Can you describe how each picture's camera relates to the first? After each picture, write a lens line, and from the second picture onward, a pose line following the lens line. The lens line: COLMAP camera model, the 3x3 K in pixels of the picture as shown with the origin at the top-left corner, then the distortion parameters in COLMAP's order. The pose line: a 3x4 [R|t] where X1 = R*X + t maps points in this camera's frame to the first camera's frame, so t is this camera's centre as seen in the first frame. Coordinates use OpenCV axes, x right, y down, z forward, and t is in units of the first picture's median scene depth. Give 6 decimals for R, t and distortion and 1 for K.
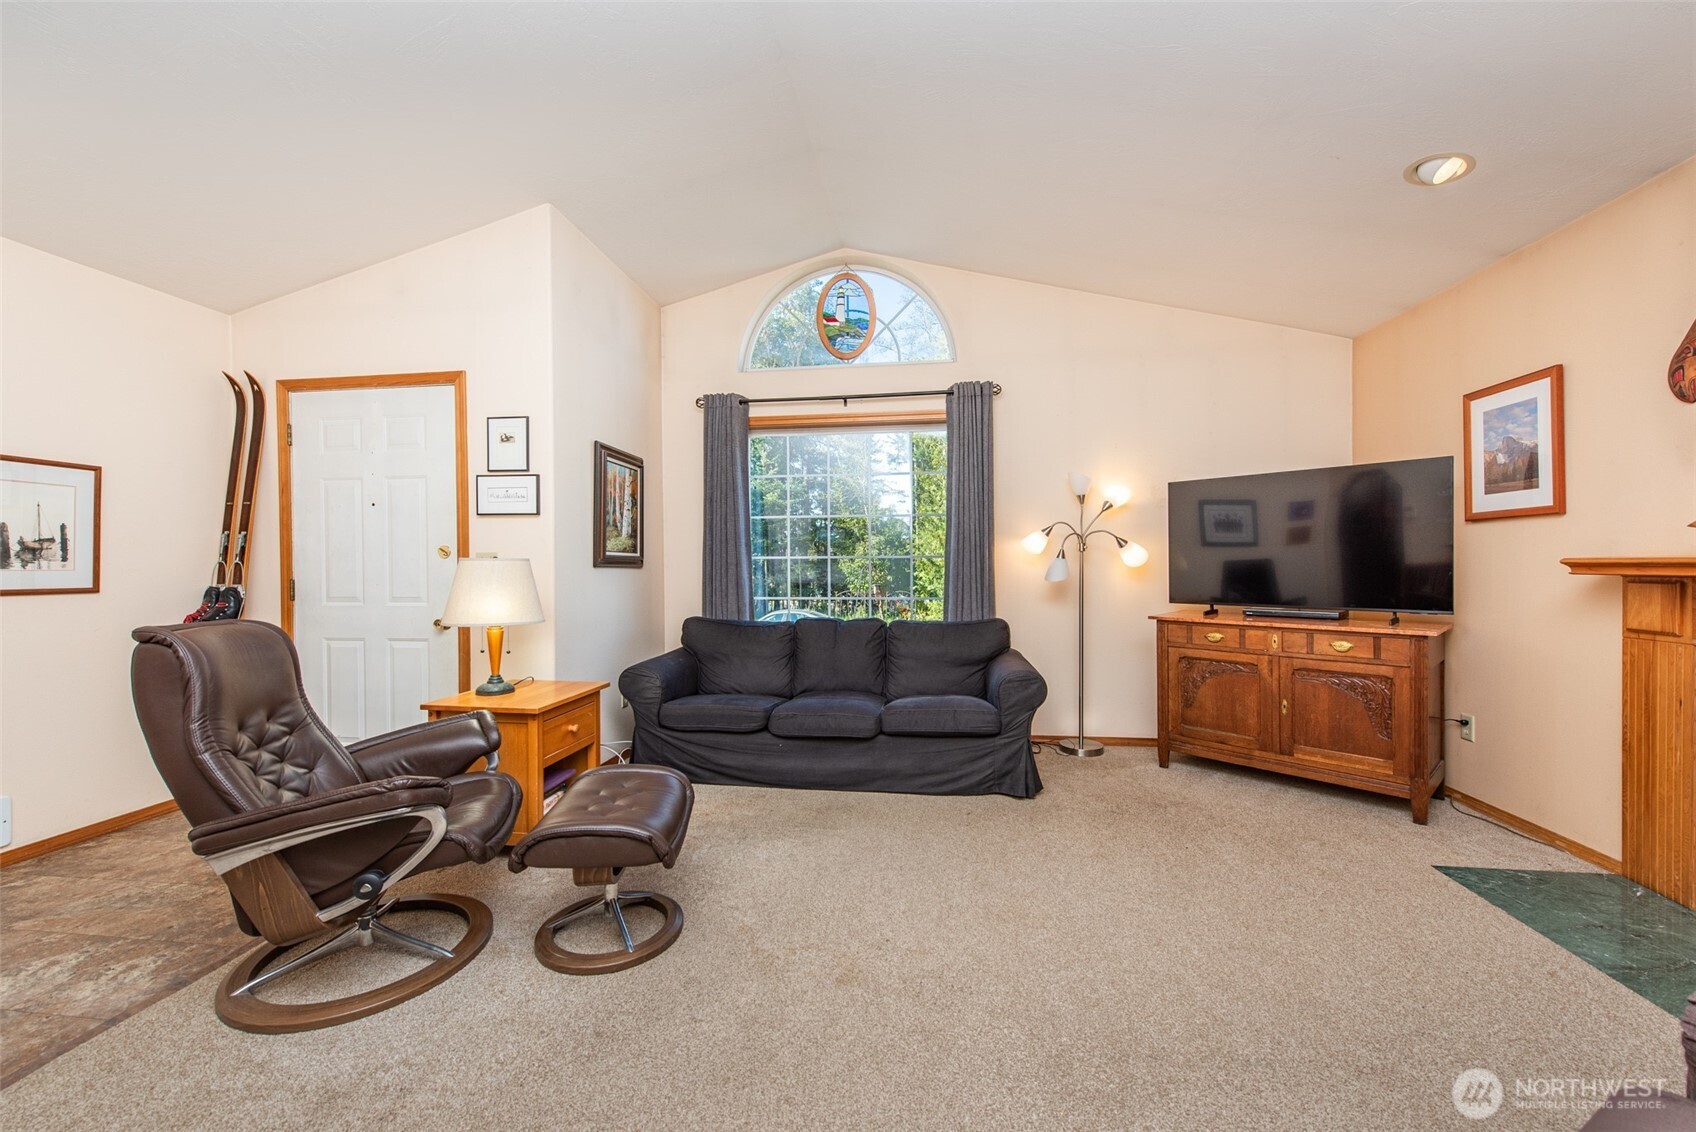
lens RADIAL K [[663.8, 0, 848.0], [0, 663.8, 566.0], [0, 0, 1]] dist [0.010837, -0.005491]
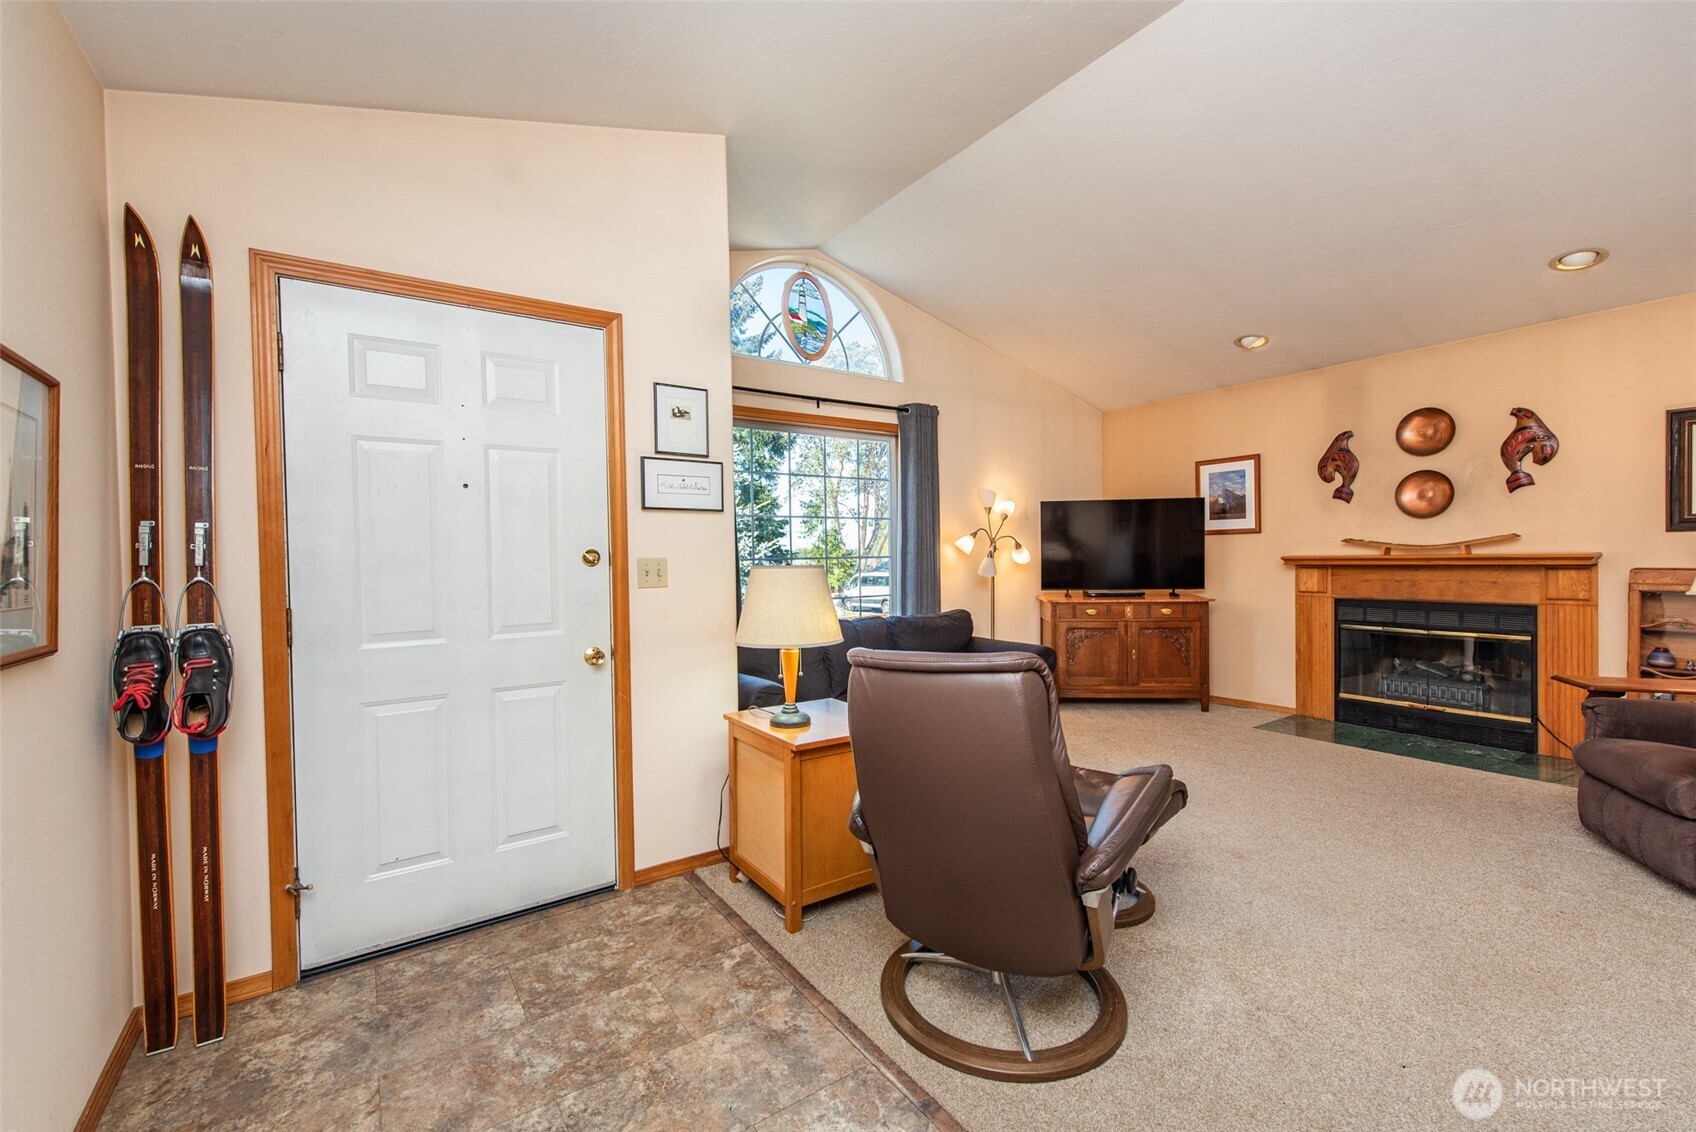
lens RADIAL K [[701.2, 0, 848.0], [0, 701.2, 566.0], [0, 0, 1]] dist [0.007483, 0.000135]
pose [[0.742104, -0.016516, 0.670081, -0.922006], [0.012676, 0.999863, 0.010606, -0.016624], [-0.670165, 0.000623, 0.742212, 0.247258]]
